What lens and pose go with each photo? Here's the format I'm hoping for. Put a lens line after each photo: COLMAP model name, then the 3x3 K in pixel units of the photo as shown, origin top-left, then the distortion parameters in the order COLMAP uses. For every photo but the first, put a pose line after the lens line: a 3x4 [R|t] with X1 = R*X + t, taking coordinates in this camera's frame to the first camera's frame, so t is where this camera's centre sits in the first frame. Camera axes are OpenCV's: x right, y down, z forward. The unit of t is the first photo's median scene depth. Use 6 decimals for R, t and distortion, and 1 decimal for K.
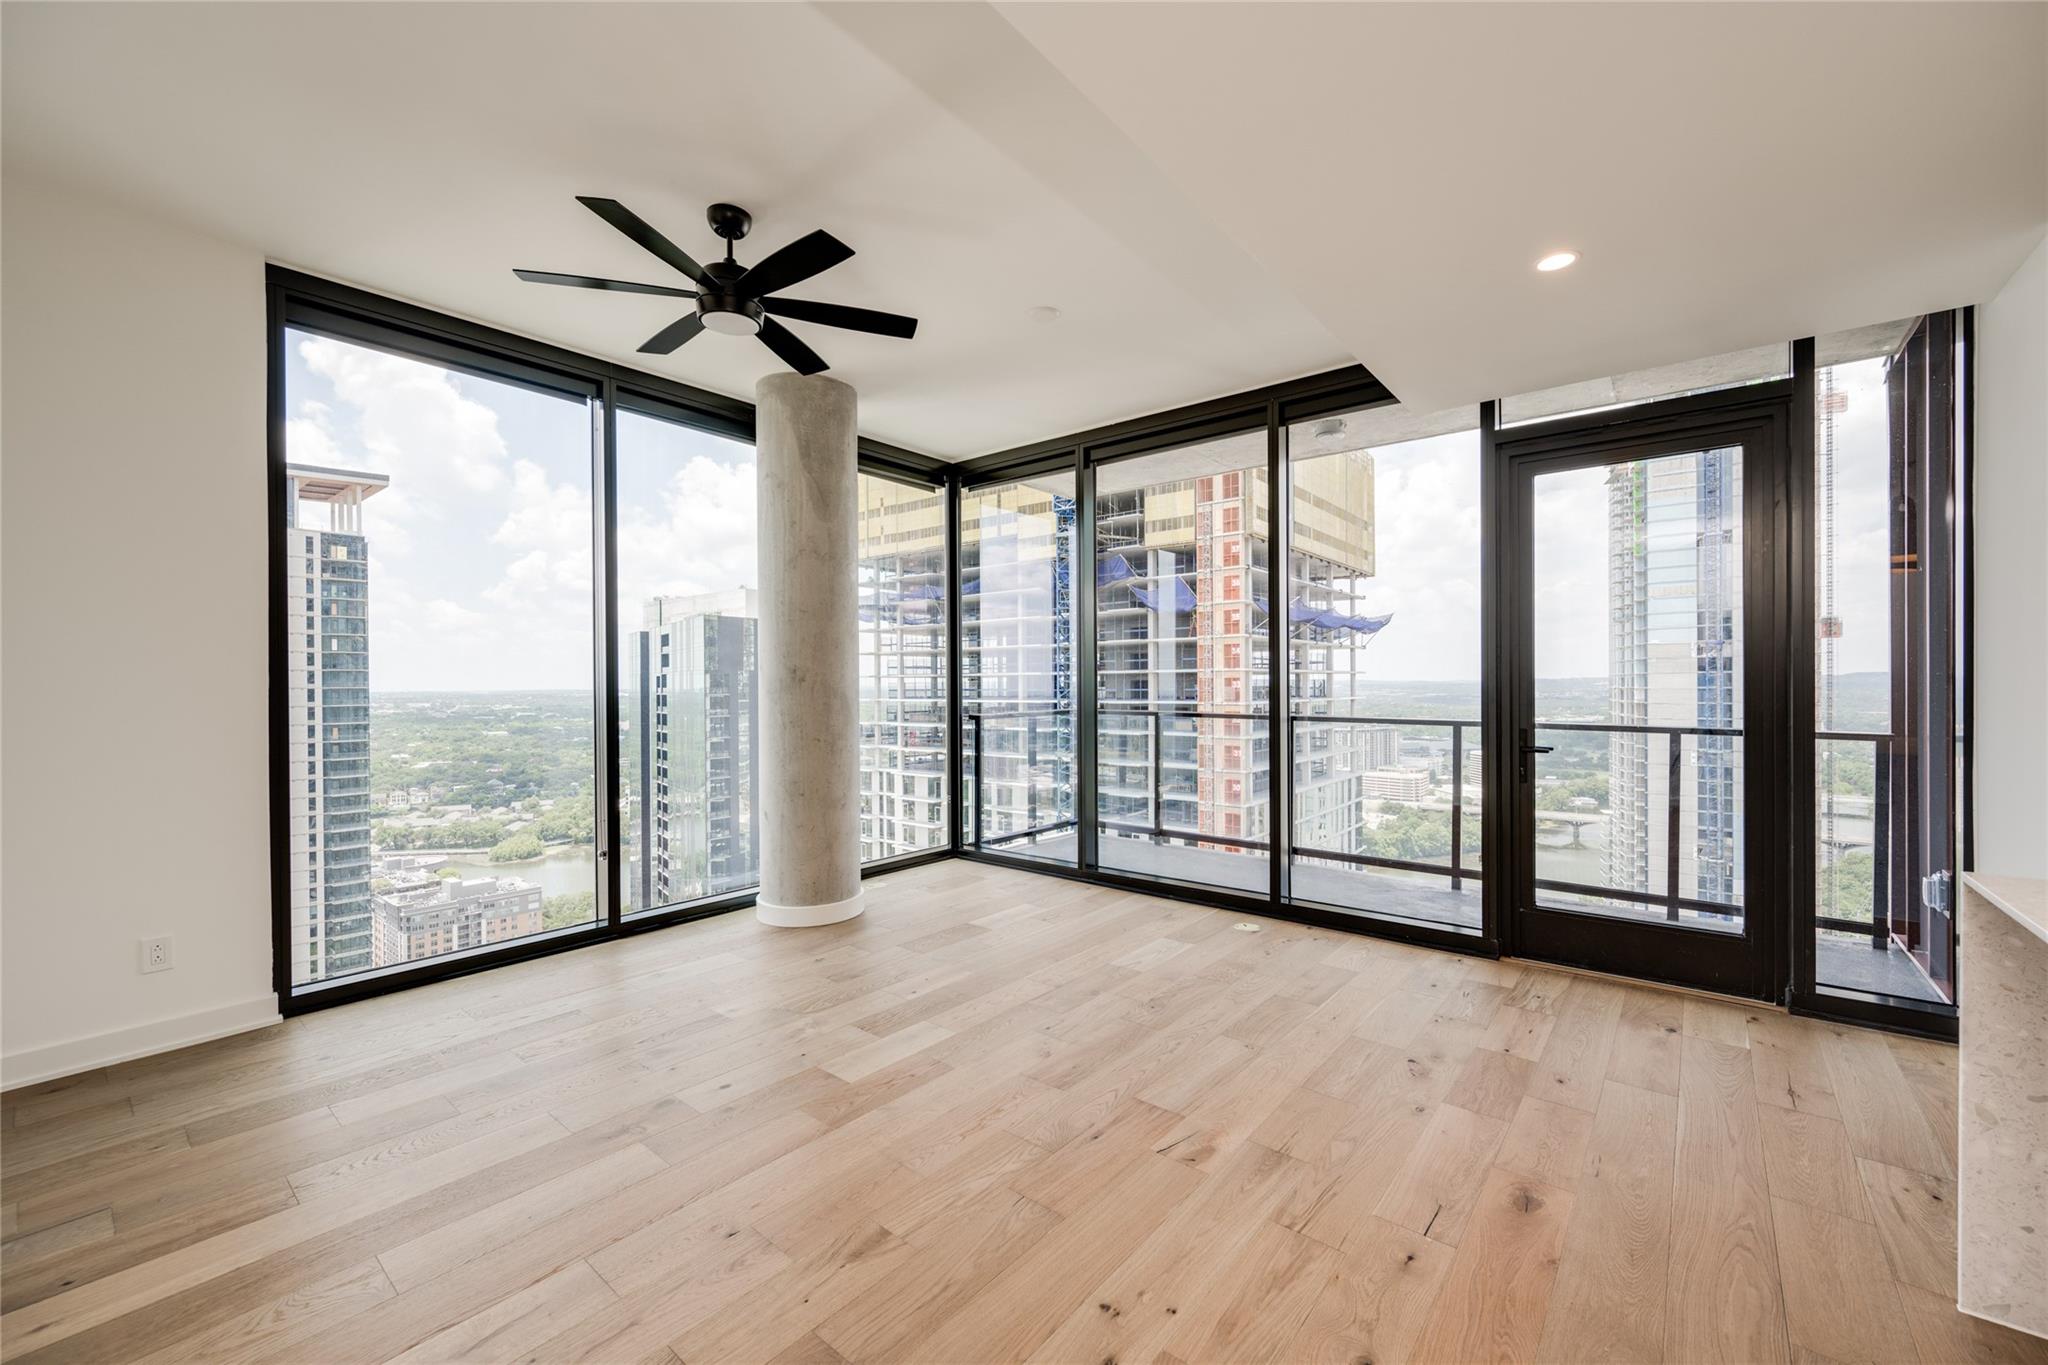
lens RADIAL K [[812.3, 0, 1021.1], [0, 812.3, 689.0], [0, 0, 1]] dist [-0.002587, 0.001261]
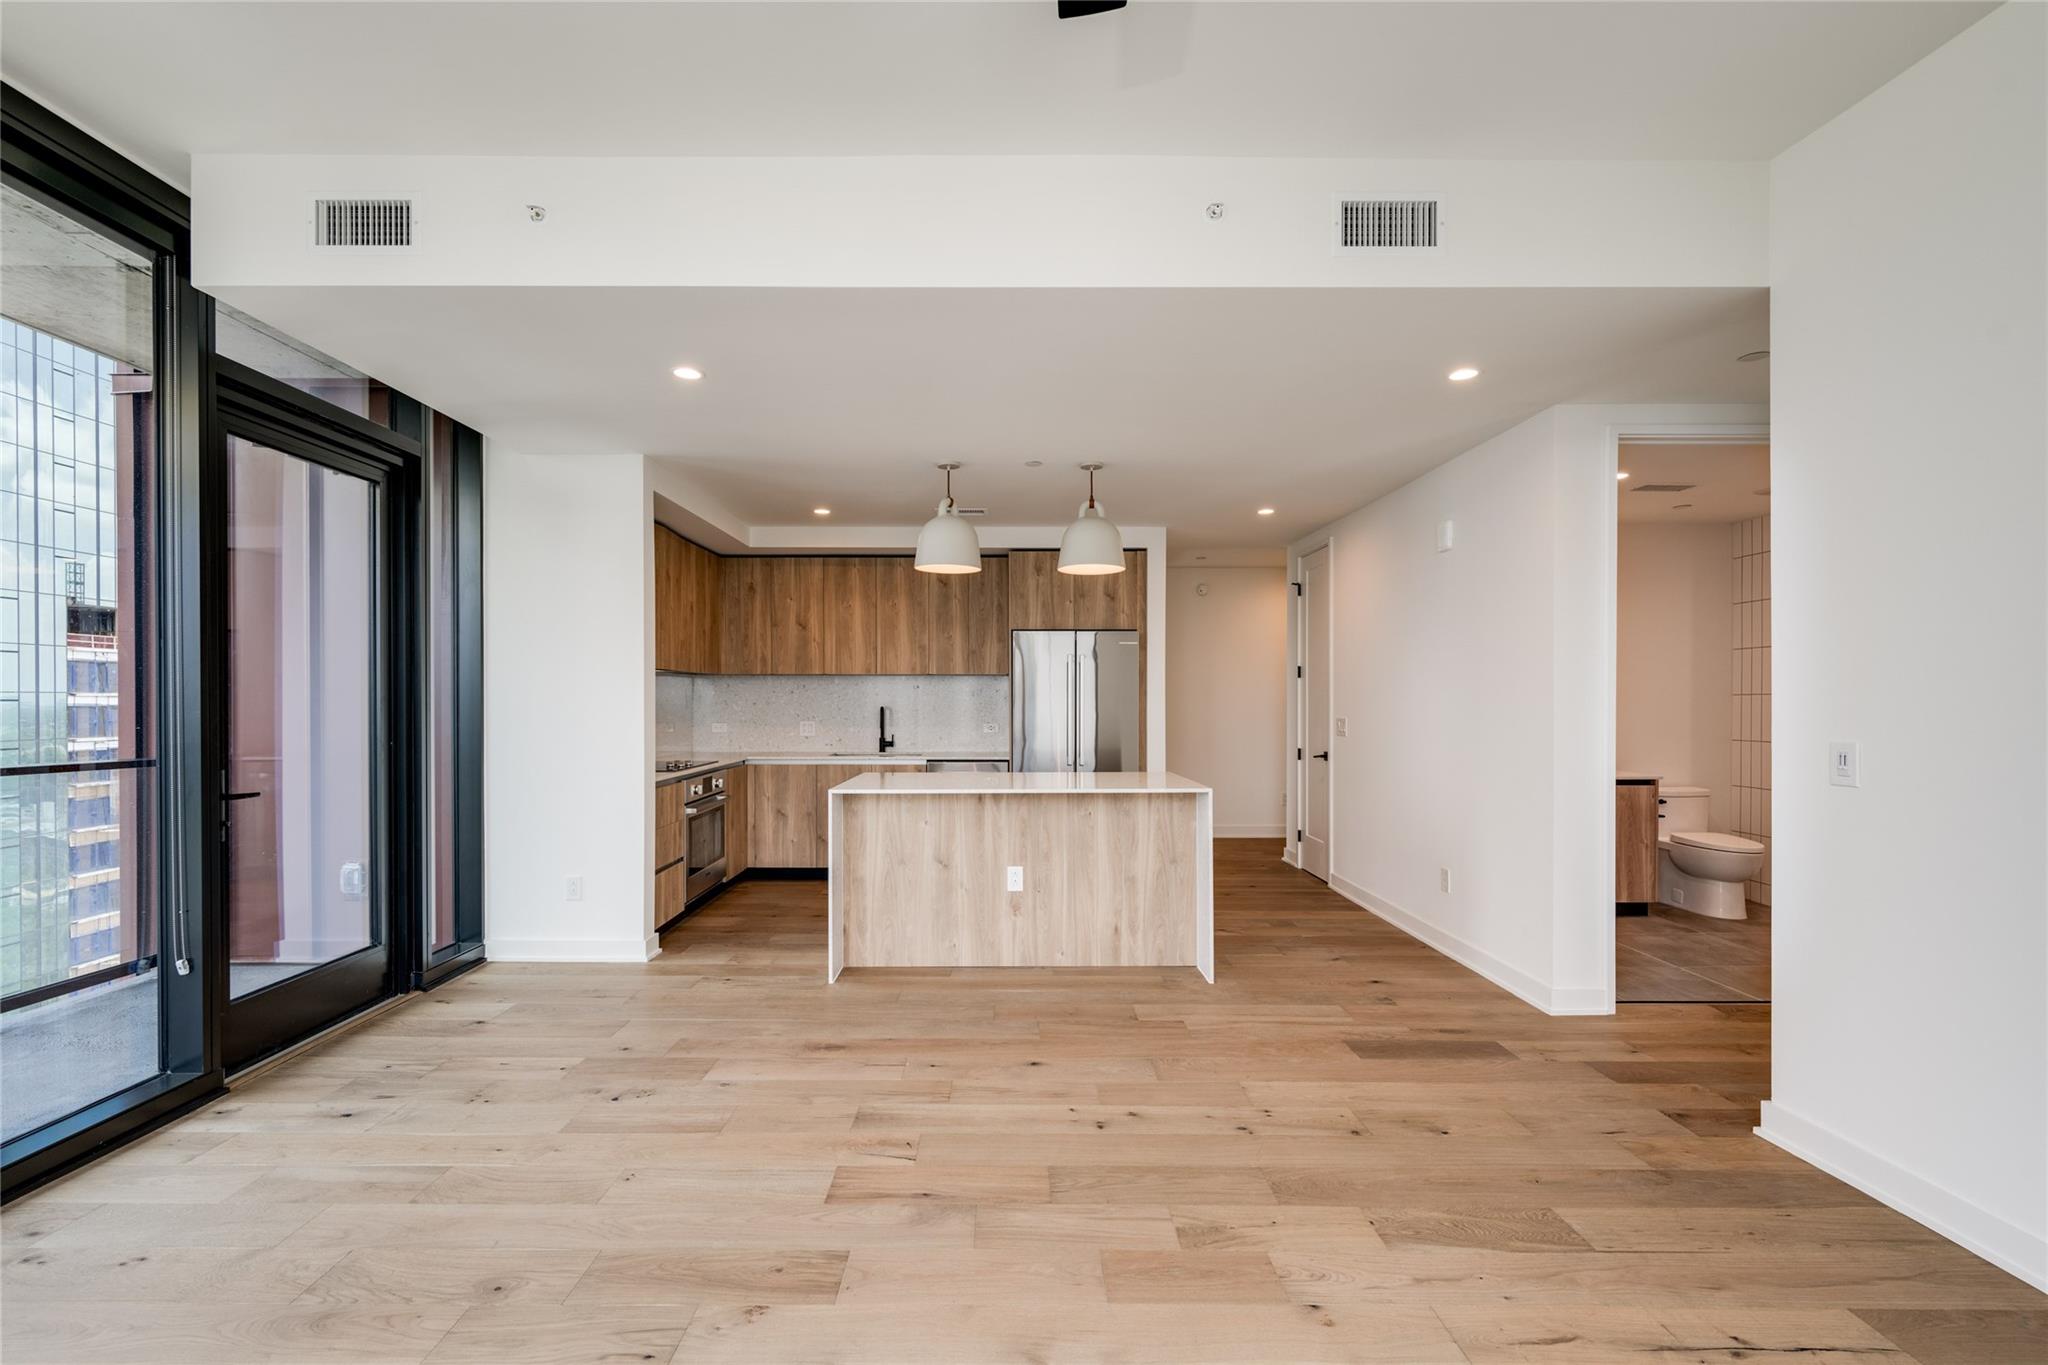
lens RADIAL K [[865.5, 0, 1016.4], [0, 865.5, 701.2], [0, 0, 1]] dist [-0.003912, 0.001797]
pose [[-0.646378, 0.002995, 0.763011, -0.421103], [0.006977, 0.999974, 0.001985, -0.010551], [-0.762985, 0.006606, -0.646382, 0.886044]]
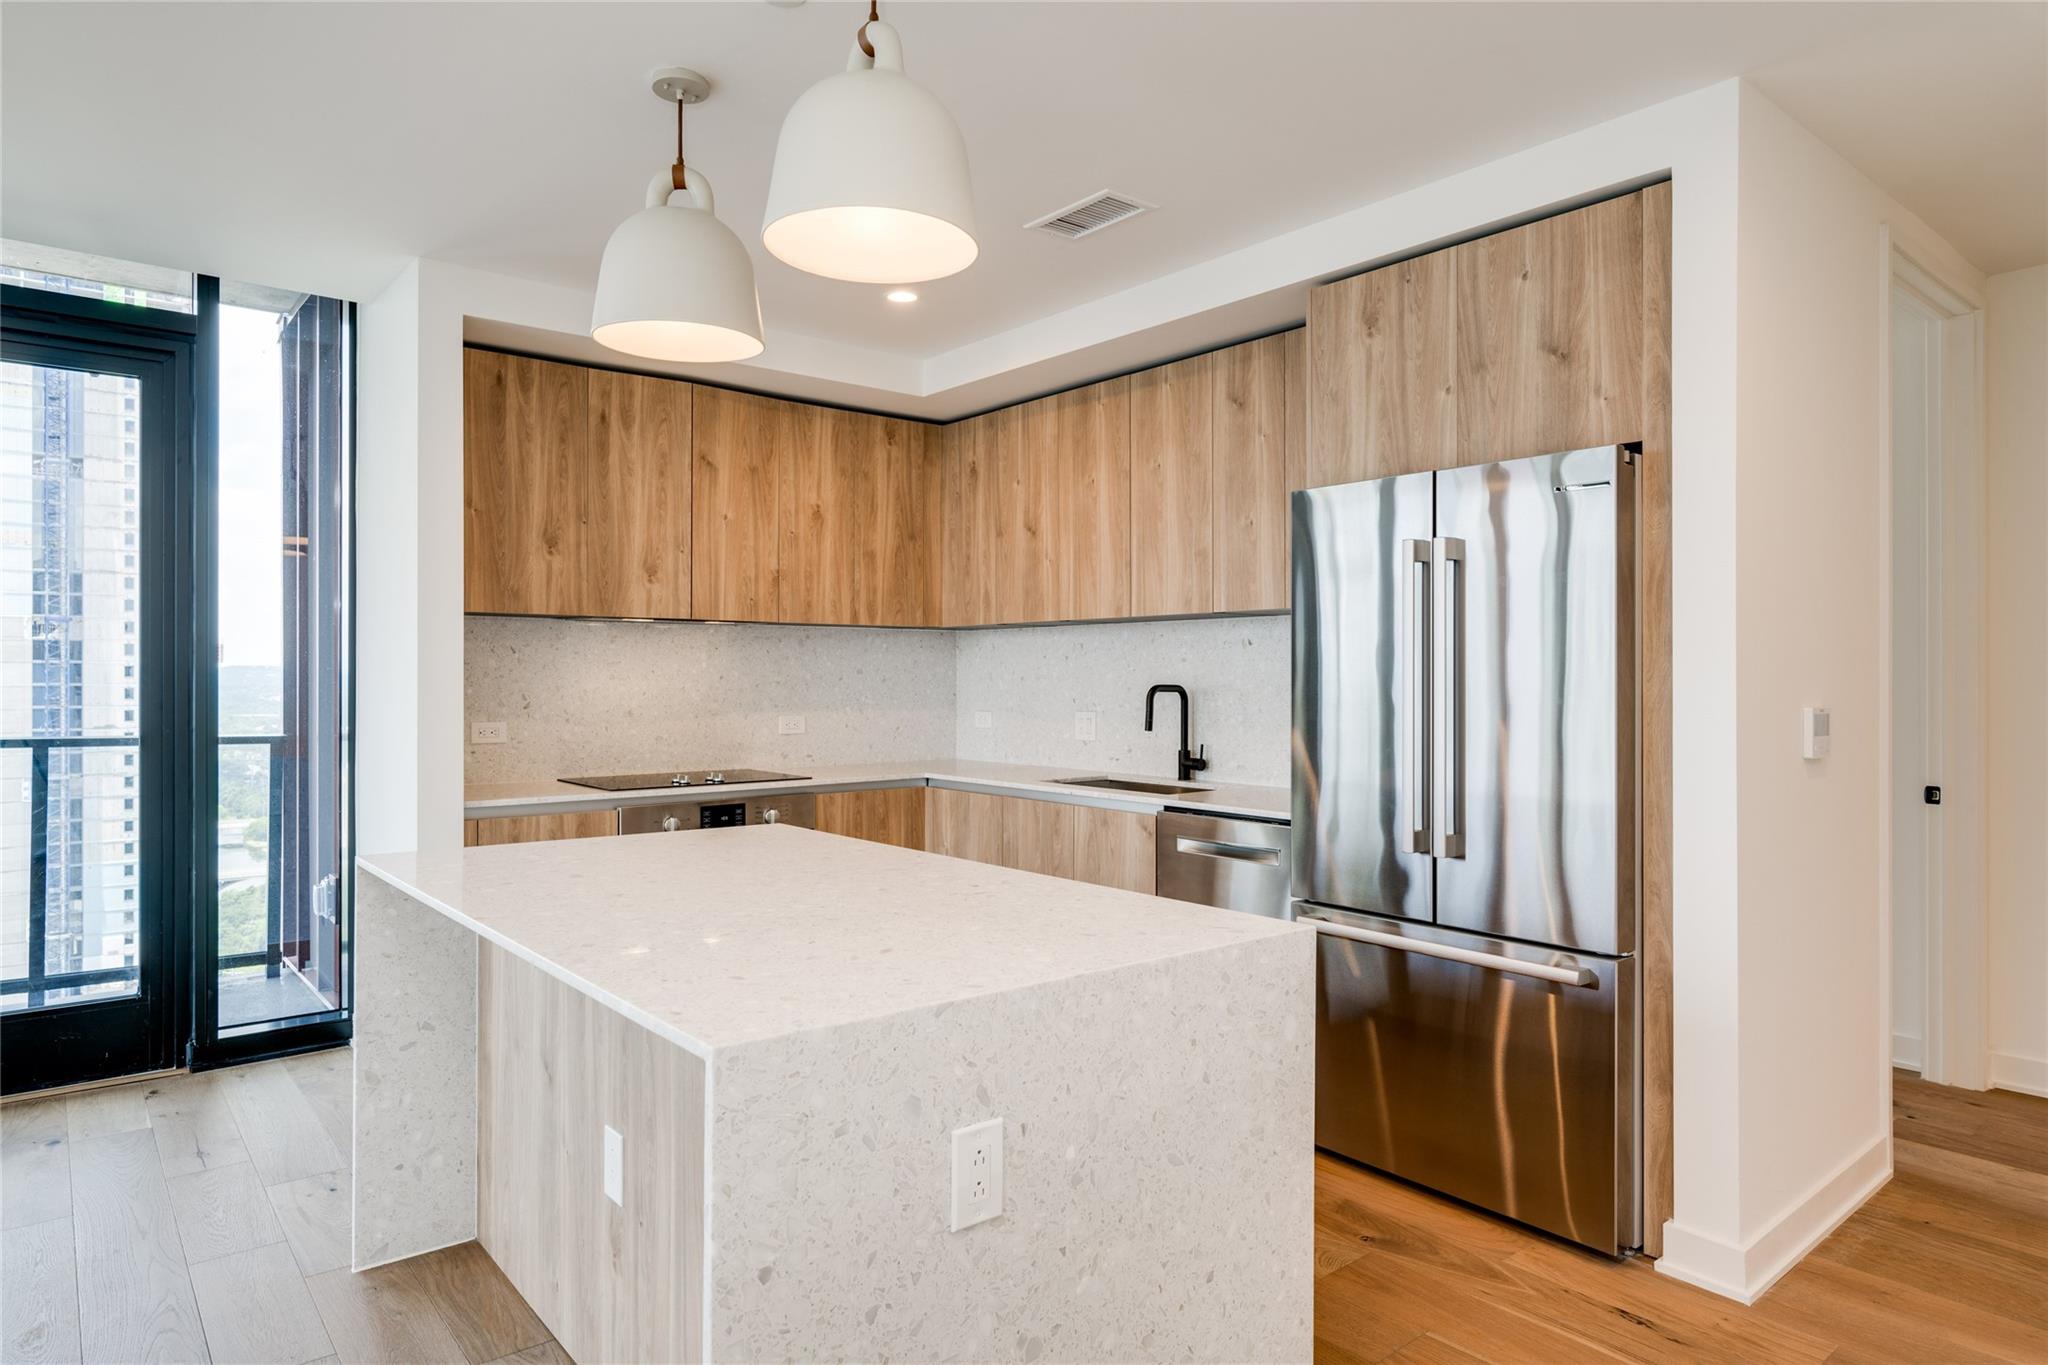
lens RADIAL K [[1206.7, 0, 1045.4], [0, 1206.7, 678.7], [0, 0, 1]] dist [0.007209, -0.001632]
pose [[0.177639, 0.004736, 0.984084, -0.097733], [0.001307, 0.999986, -0.005049, 0.000919], [-0.984095, 0.002183, 0.177631, -0.068720]]
